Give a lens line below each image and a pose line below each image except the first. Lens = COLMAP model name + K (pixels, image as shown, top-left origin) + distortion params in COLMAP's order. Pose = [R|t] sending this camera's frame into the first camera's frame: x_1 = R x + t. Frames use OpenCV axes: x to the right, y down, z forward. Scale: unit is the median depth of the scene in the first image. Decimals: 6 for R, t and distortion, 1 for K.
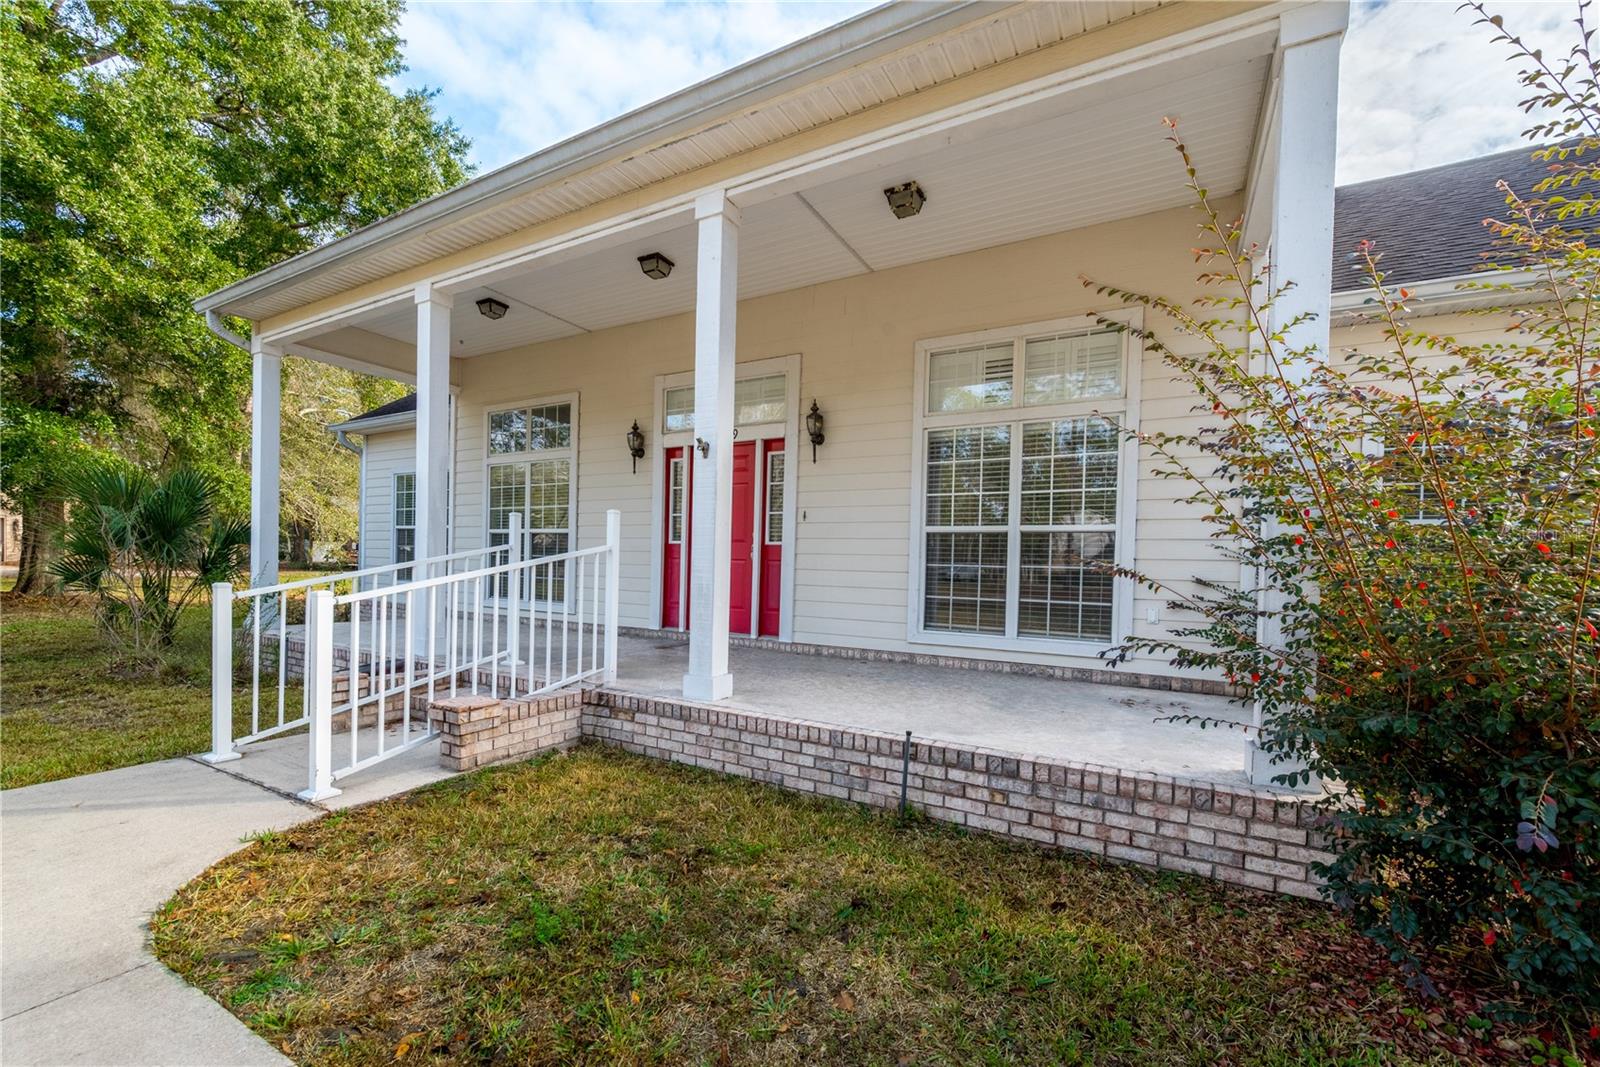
lens RADIAL K [[643.4, 0, 803.0], [0, 643.4, 559.3], [0, 0, 1]] dist [0.000039, 0.000191]
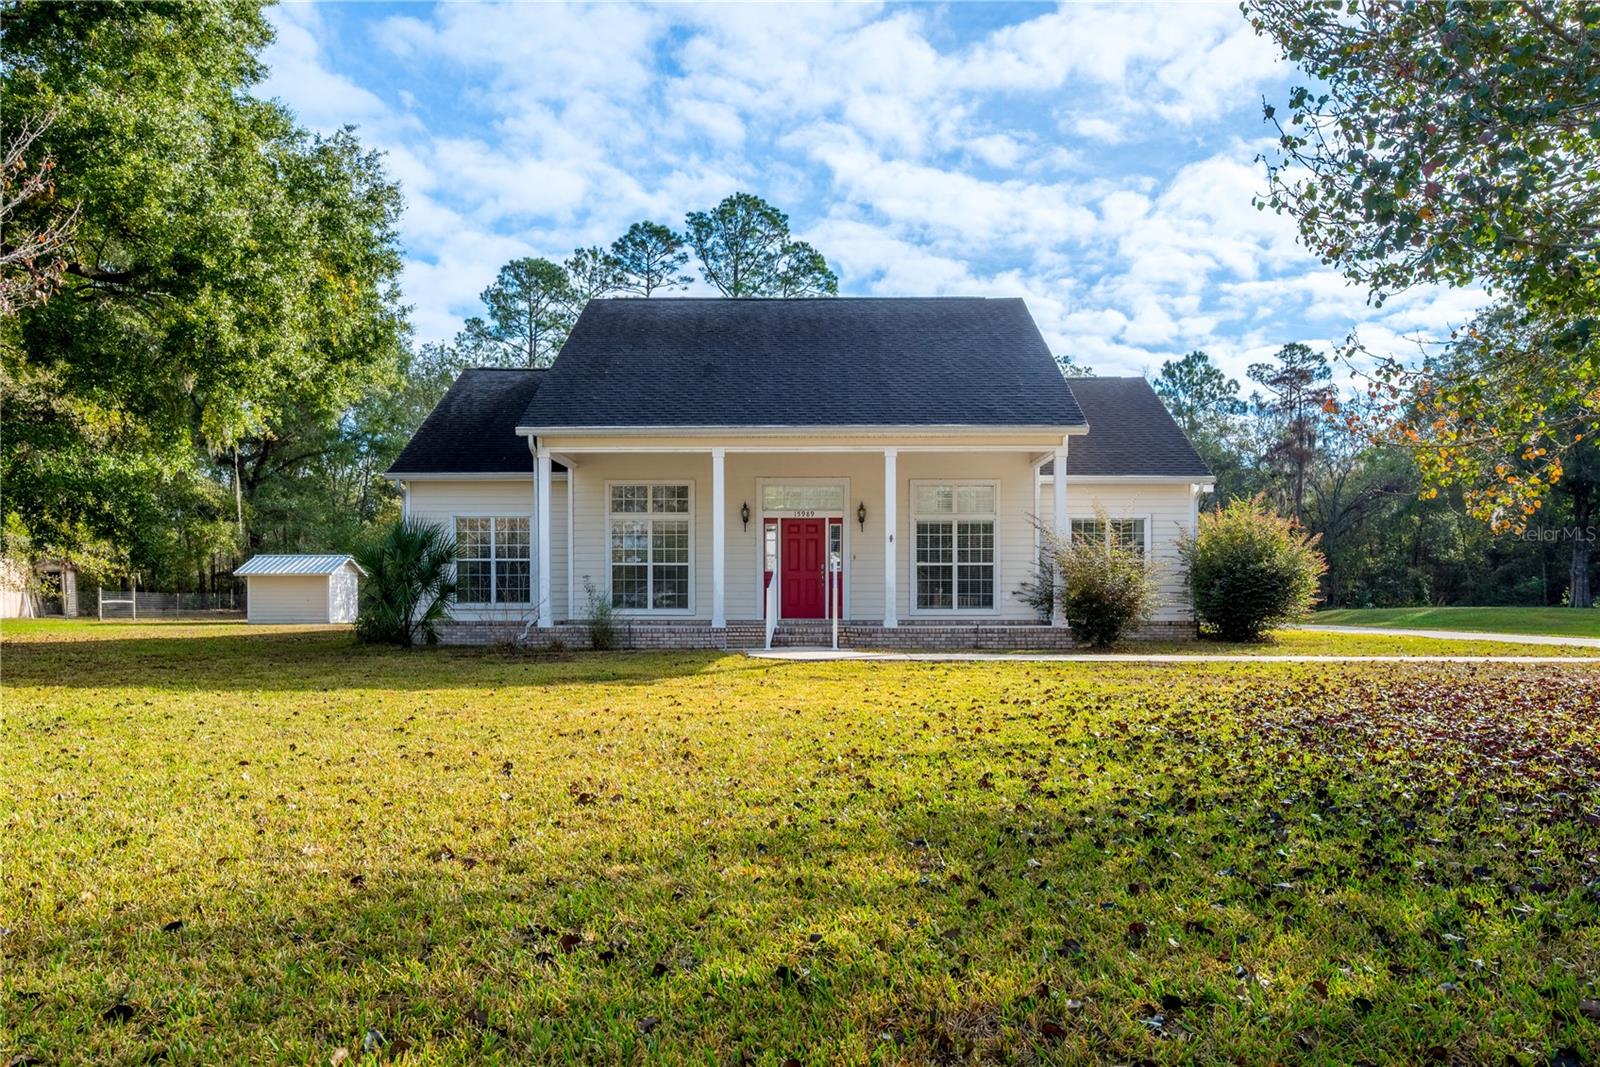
lens RADIAL K [[1055.0, 0, 806.4], [0, 1055.0, 569.1], [0, 0, 1]] dist [0.006143, 0.003654]
pose [[0.877128, -0.011299, 0.480124, -2.692037], [0.017967, 0.999795, -0.009294, -0.003033], [-0.479920, 0.016779, 0.877152, -2.866176]]
